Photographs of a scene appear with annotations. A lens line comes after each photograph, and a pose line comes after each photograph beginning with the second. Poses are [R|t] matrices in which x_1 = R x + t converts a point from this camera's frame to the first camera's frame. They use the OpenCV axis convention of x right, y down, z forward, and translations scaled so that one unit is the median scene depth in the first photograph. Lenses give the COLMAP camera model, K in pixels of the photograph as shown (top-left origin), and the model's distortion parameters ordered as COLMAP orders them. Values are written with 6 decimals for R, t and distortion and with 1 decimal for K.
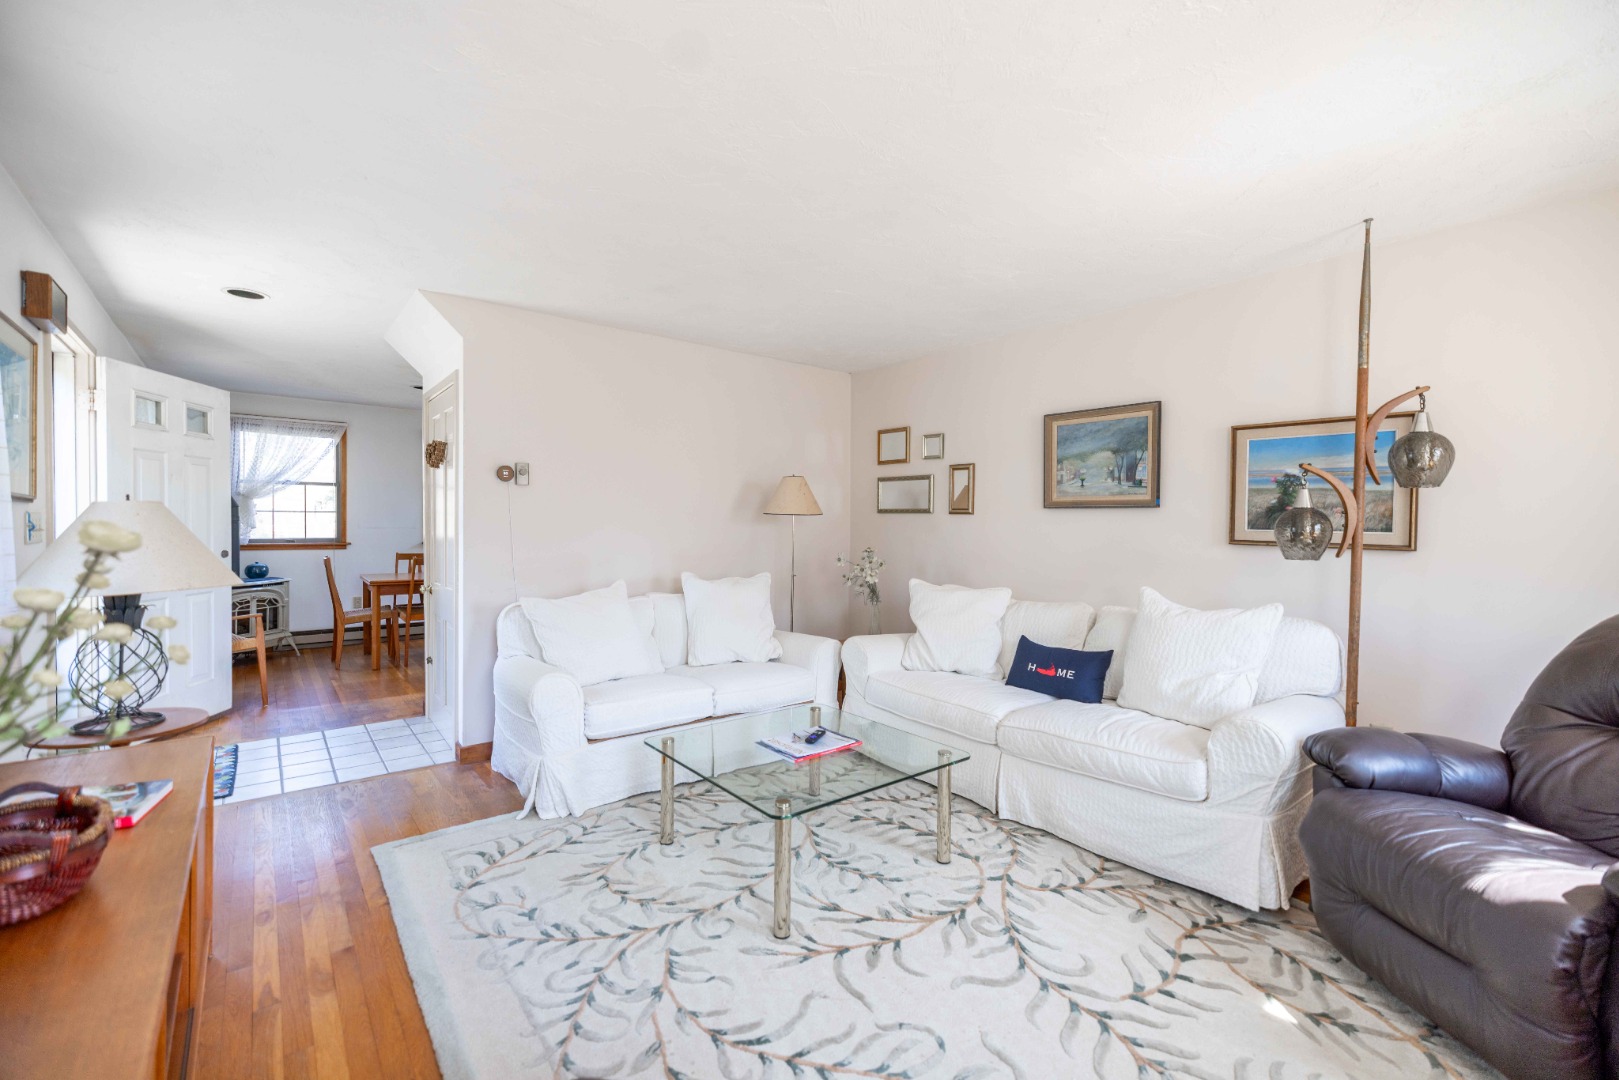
lens RADIAL K [[686.9, 0, 796.3], [0, 686.9, 530.8], [0, 0, 1]] dist [0.003263, -0.000865]
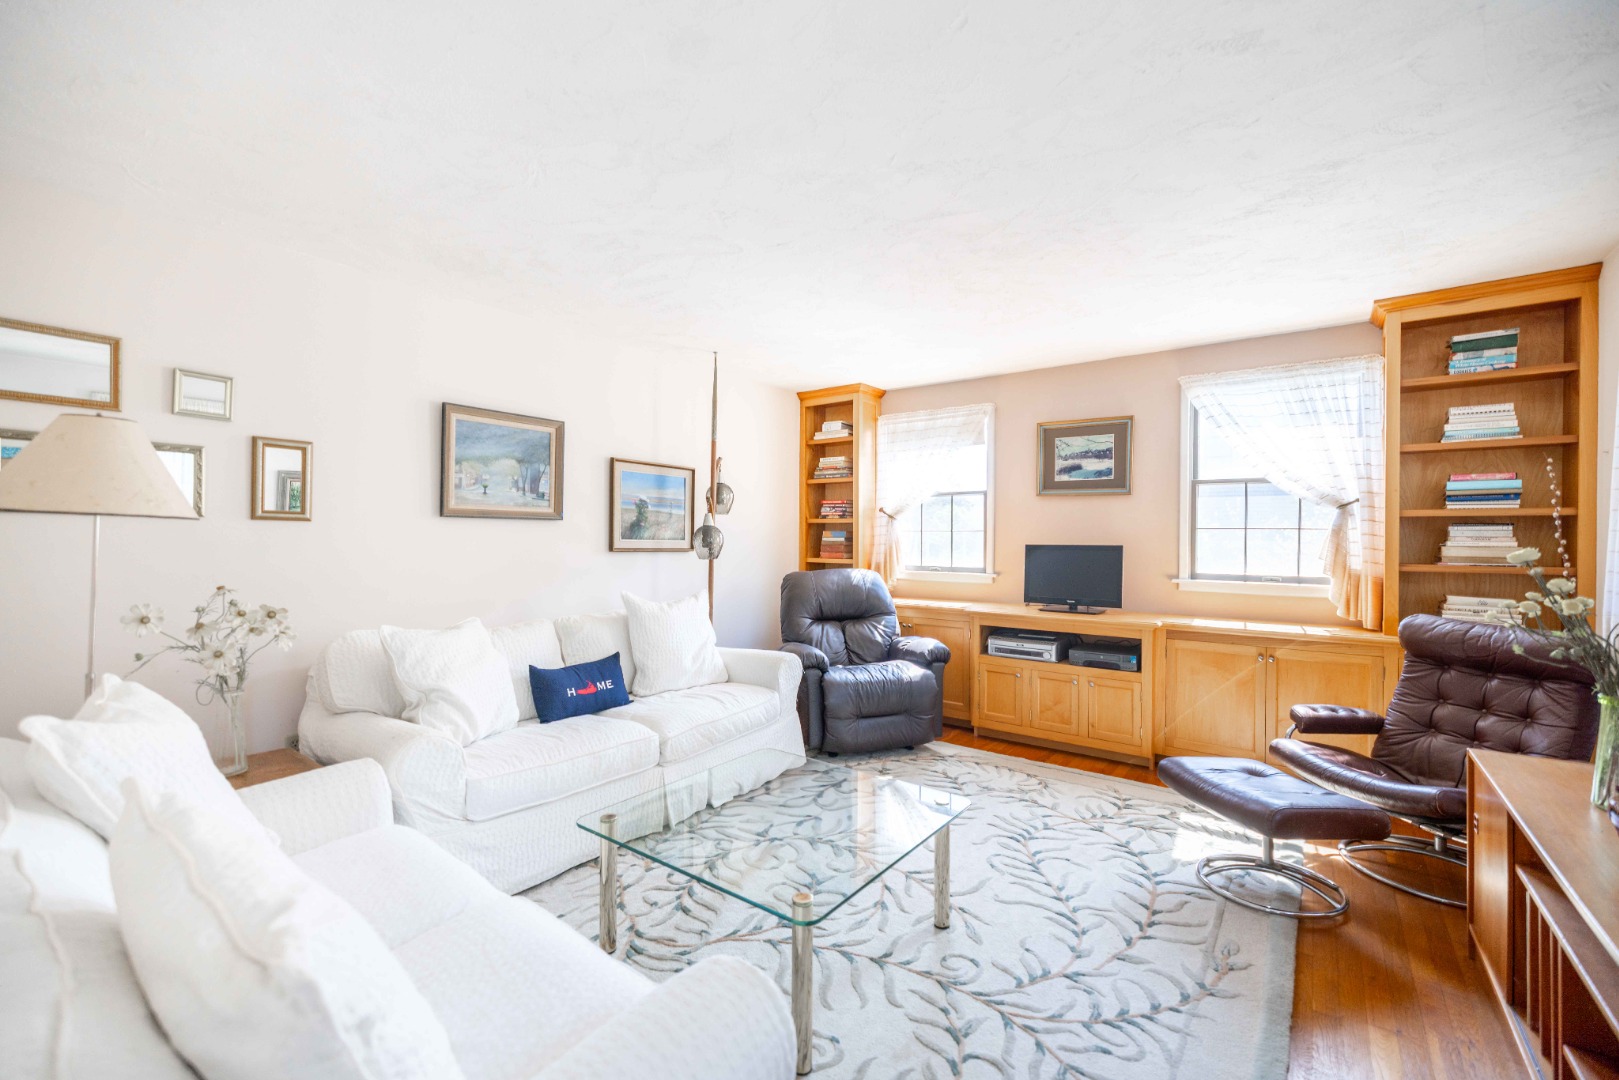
lens RADIAL K [[686.9, 0, 795.2], [0, 686.9, 541.4], [0, 0, 1]] dist [0.003263, -0.000865]
pose [[-0.255259, -0.023063, 0.966598, -0.606025], [-0.002484, 0.999728, 0.023198, -0.026267], [-0.966870, 0.003520, -0.255247, 0.910298]]
